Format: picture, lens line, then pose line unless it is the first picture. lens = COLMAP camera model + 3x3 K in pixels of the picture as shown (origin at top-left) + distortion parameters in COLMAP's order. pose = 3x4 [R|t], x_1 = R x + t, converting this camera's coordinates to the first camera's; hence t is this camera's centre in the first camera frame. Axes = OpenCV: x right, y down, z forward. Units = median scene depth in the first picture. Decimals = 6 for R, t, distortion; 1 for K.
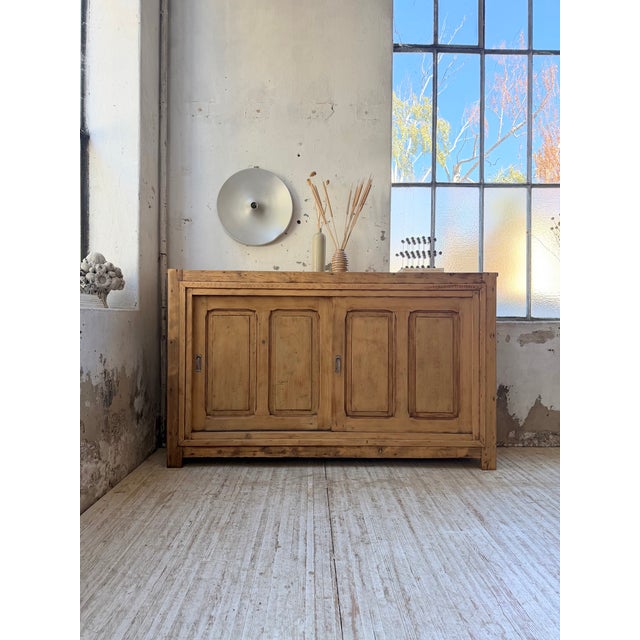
lens RADIAL K [[449.3, 0, 318.3], [0, 449.3, 320.4], [0, 0, 1]] dist [0.067502, -0.101233]
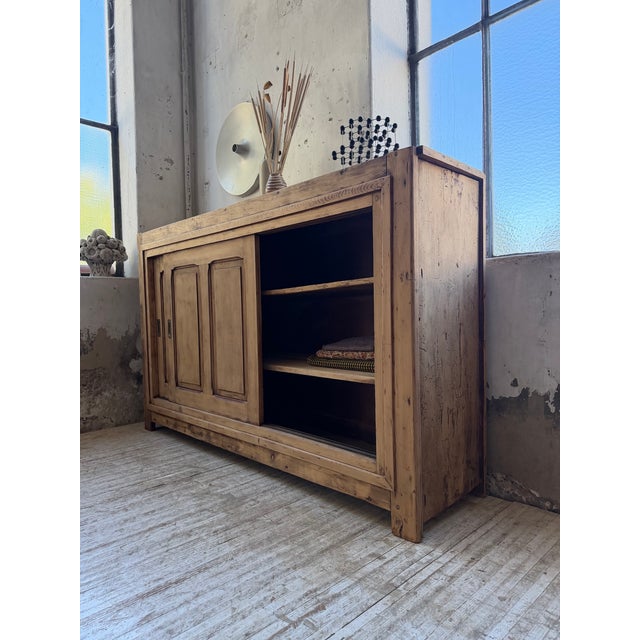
lens RADIAL K [[452.5, 0, 320.0], [0, 452.5, 320.0], [0, 0, 1]] dist [0.041599, -0.062809]
pose [[0.682284, -0.006730, -0.731057, 0.695182], [0.029104, 0.999415, 0.017962, 0.071483], [0.730508, -0.033532, 0.682080, 0.595050]]
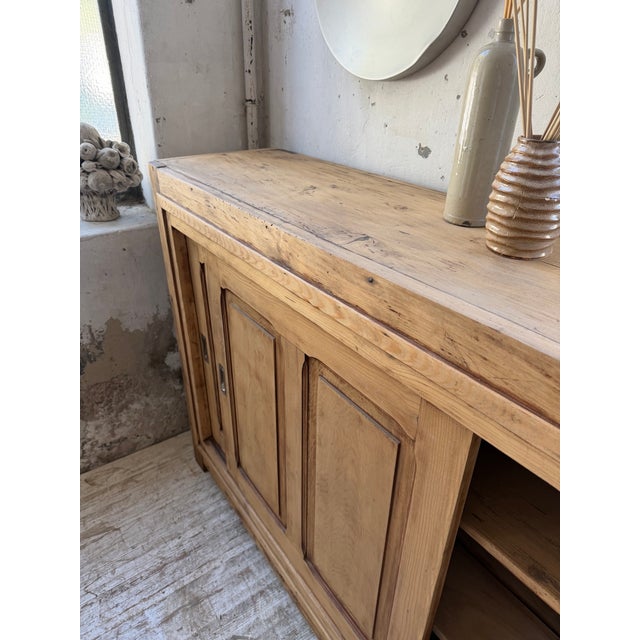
lens RADIAL K [[462.9, 0, 316.8], [0, 462.9, 318.5], [0, 0, 1]] dist [0.000708, -0.006244]
pose [[0.567781, 0.393342, -0.723123, 0.202383], [-0.012561, 0.882488, 0.470166, -0.202750], [0.823084, -0.257868, 0.506001, 0.850725]]
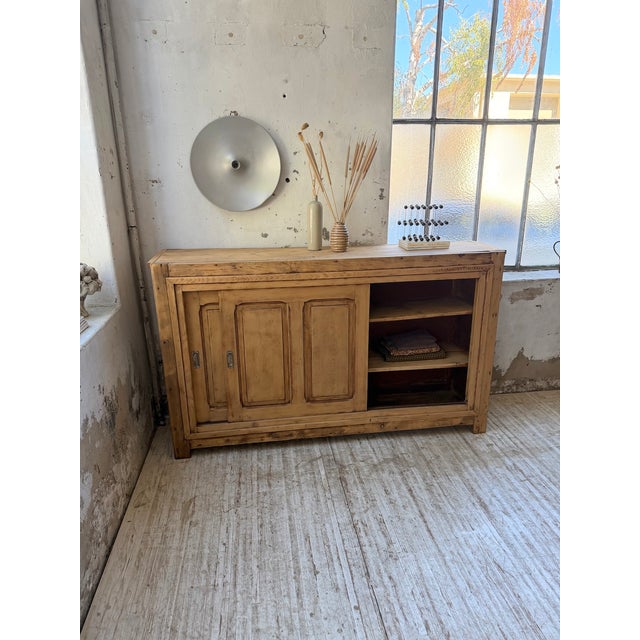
lens RADIAL K [[449.3, 0, 318.3], [0, 449.3, 320.4], [0, 0, 1]] dist [0.067502, -0.101233]
pose [[0.992230, -0.055048, 0.111573, -0.114652], [0.018290, 0.951585, 0.306842, -0.271813], [-0.123062, -0.302417, 0.945198, 0.102988]]
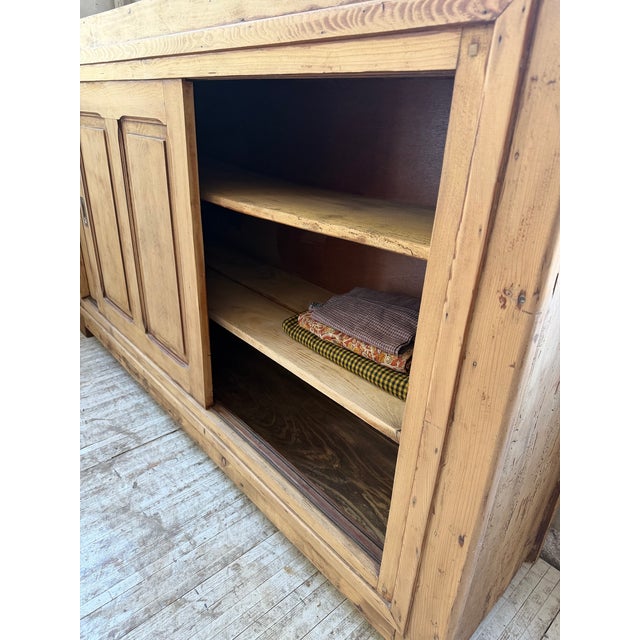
lens RADIAL K [[456.8, 0, 321.4], [0, 456.8, 321.9], [0, 0, 1]] dist [-0.003470, -0.003086]
pose [[0.662891, 0.334958, -0.669611, 0.467333], [-0.040145, 0.908961, 0.414944, -0.033479], [0.747639, -0.248181, 0.615989, 0.830977]]
